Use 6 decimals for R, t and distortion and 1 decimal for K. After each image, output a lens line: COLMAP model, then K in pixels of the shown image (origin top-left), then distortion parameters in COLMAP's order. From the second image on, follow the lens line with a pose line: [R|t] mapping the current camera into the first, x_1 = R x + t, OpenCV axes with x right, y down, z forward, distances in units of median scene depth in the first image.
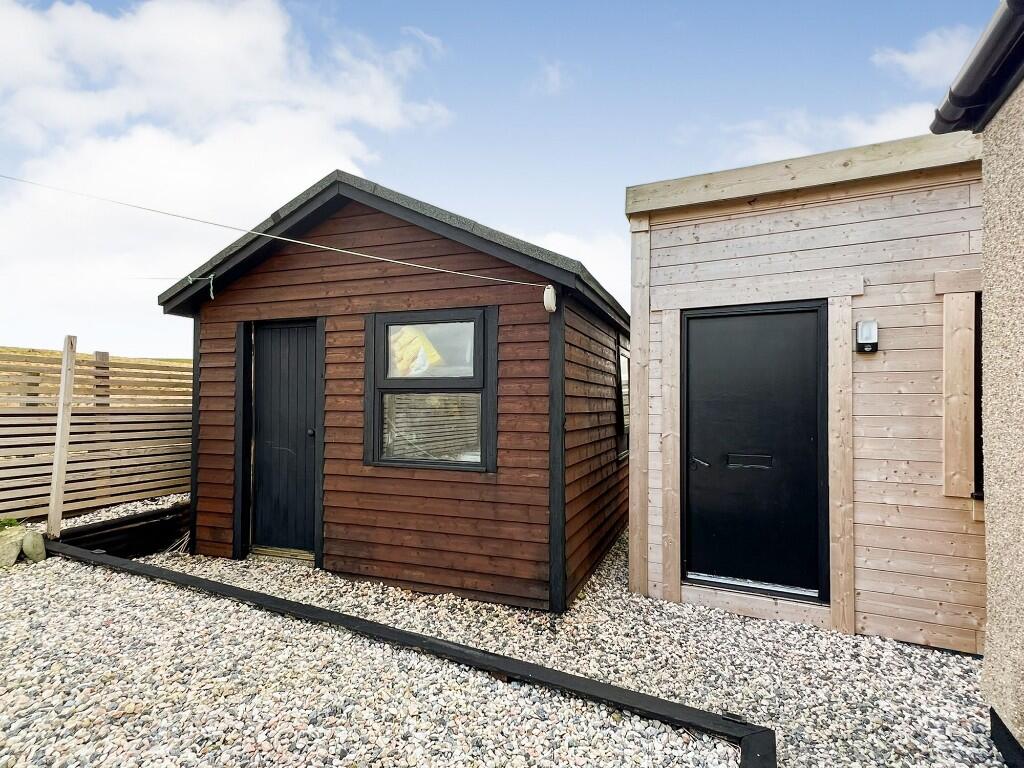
lens RADIAL K [[531.2, 0, 512.0], [0, 531.2, 384.0], [0, 0, 1]] dist [0.001900, 0.000224]
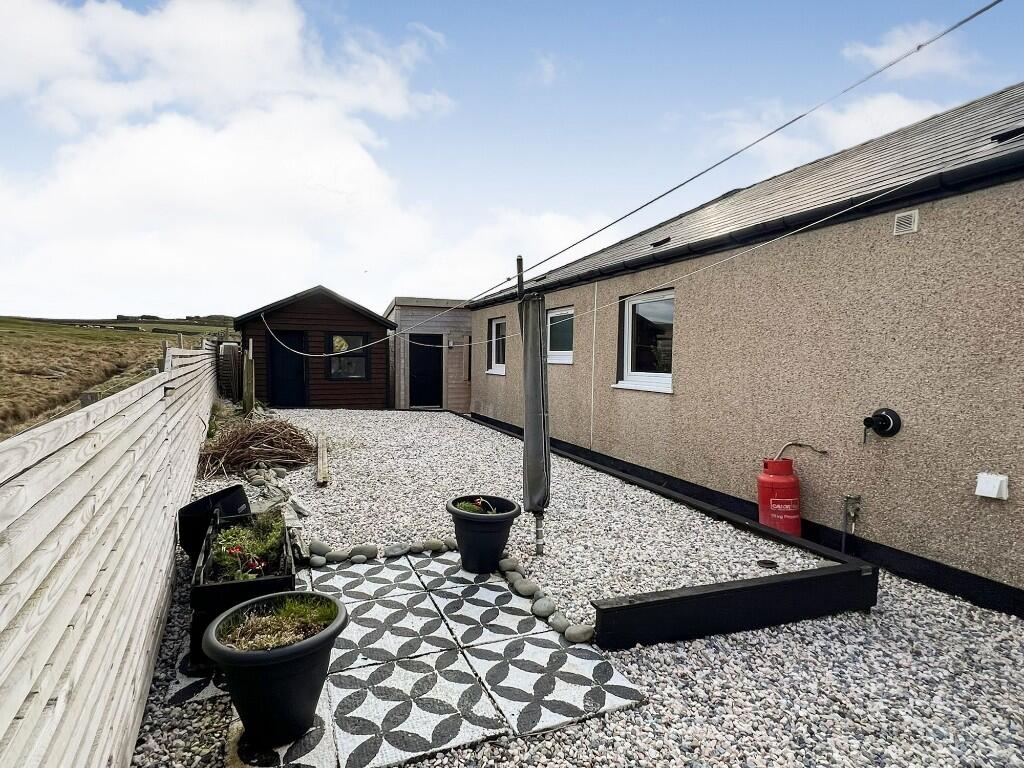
lens RADIAL K [[531.2, 0, 512.0], [0, 531.2, 384.0], [0, 0, 1]] dist [0.001900, 0.000224]
pose [[0.652175, -0.029395, 0.757498, -2.004491], [-0.022713, 0.998042, 0.058284, -0.032456], [-0.757728, -0.055217, 0.650231, -1.929620]]
